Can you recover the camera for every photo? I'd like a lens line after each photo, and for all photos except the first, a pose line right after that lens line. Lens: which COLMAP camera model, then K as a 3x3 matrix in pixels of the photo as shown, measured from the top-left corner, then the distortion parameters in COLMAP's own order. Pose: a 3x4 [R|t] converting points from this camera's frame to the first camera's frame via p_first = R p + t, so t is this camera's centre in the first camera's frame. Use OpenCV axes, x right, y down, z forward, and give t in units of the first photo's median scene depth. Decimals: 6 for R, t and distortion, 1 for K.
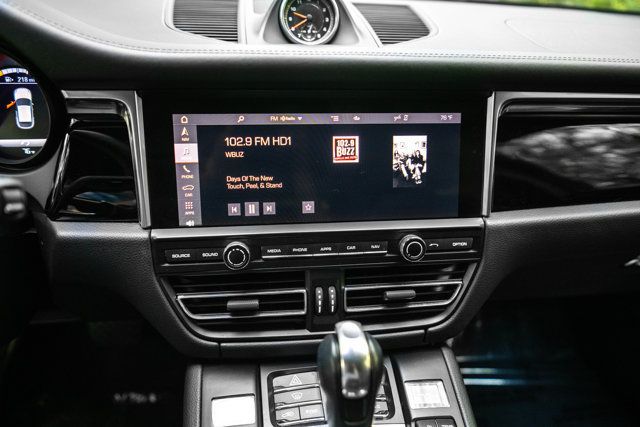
lens RADIAL K [[486.6, 0, 317.9], [0, 486.6, 217.6], [0, 0, 1]] dist [0.007539, 0.000712]
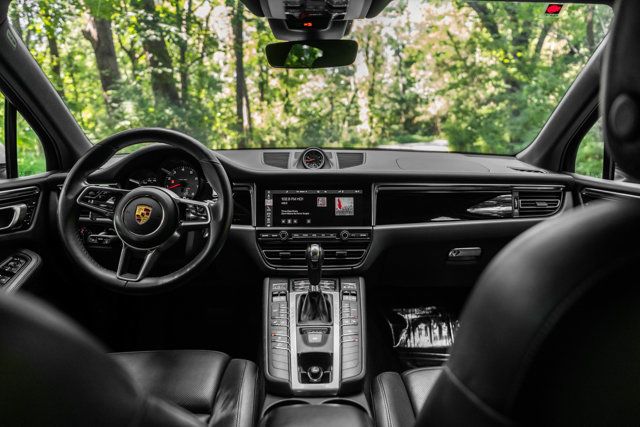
lens RADIAL K [[446.6, 0, 316.4], [0, 446.6, 210.9], [0, 0, 1]] dist [0.033707, -0.000587]
pose [[0.993131, -0.001484, -0.117000, 0.341559], [-0.028890, 0.965853, -0.257473, 0.610776], [0.113387, 0.259085, 0.959176, -1.584031]]
